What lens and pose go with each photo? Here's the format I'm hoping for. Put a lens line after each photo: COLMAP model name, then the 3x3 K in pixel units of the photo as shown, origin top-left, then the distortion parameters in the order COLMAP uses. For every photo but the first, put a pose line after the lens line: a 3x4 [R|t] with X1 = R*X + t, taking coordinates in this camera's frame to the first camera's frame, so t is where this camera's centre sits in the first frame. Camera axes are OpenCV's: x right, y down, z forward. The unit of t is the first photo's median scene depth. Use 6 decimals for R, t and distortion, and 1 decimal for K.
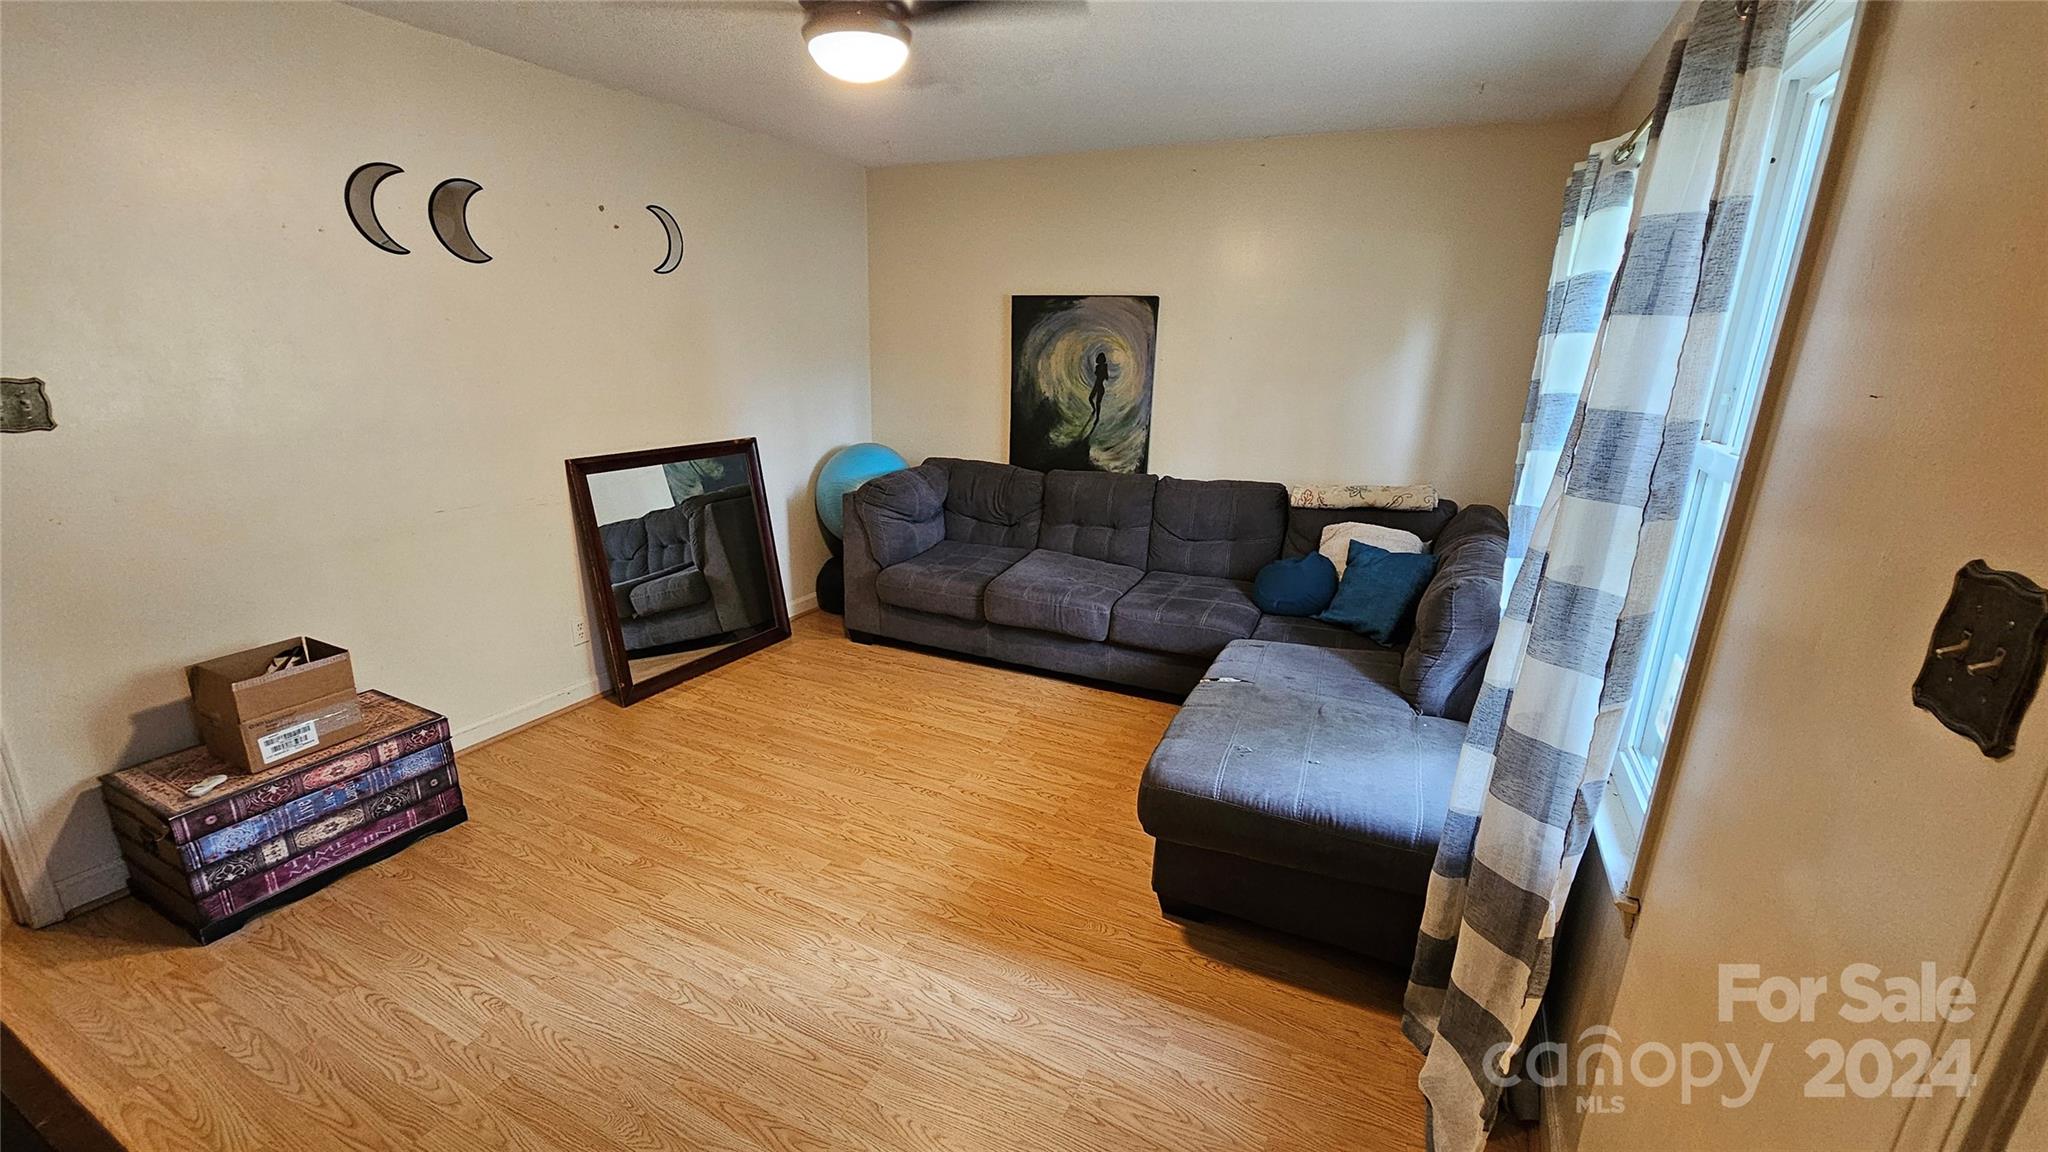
lens RADIAL K [[842.3, 0, 1016.3], [0, 842.3, 592.3], [0, 0, 1]] dist [-0.000622, 0.001133]
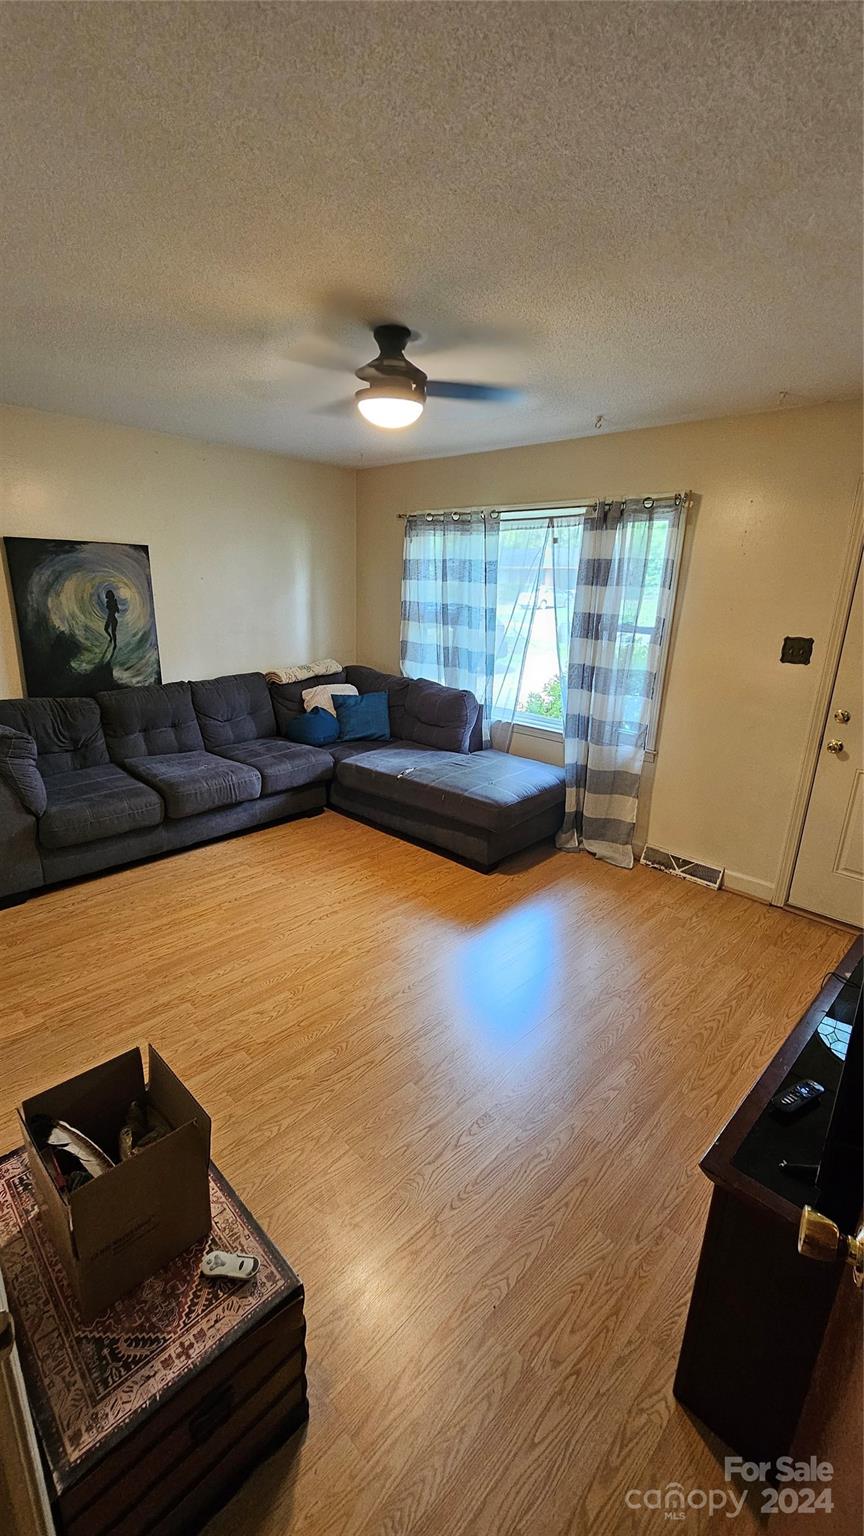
lens RADIAL K [[631.7, 0, 422.9], [0, 631.7, 769.8], [0, 0, 1]] dist [-0.000622, 0.001133]
pose [[0.308024, -0.286022, 0.907366, -0.671495], [0.252548, 0.944103, 0.211870, -0.123703], [-0.917246, 0.163892, 0.363041, 0.312178]]
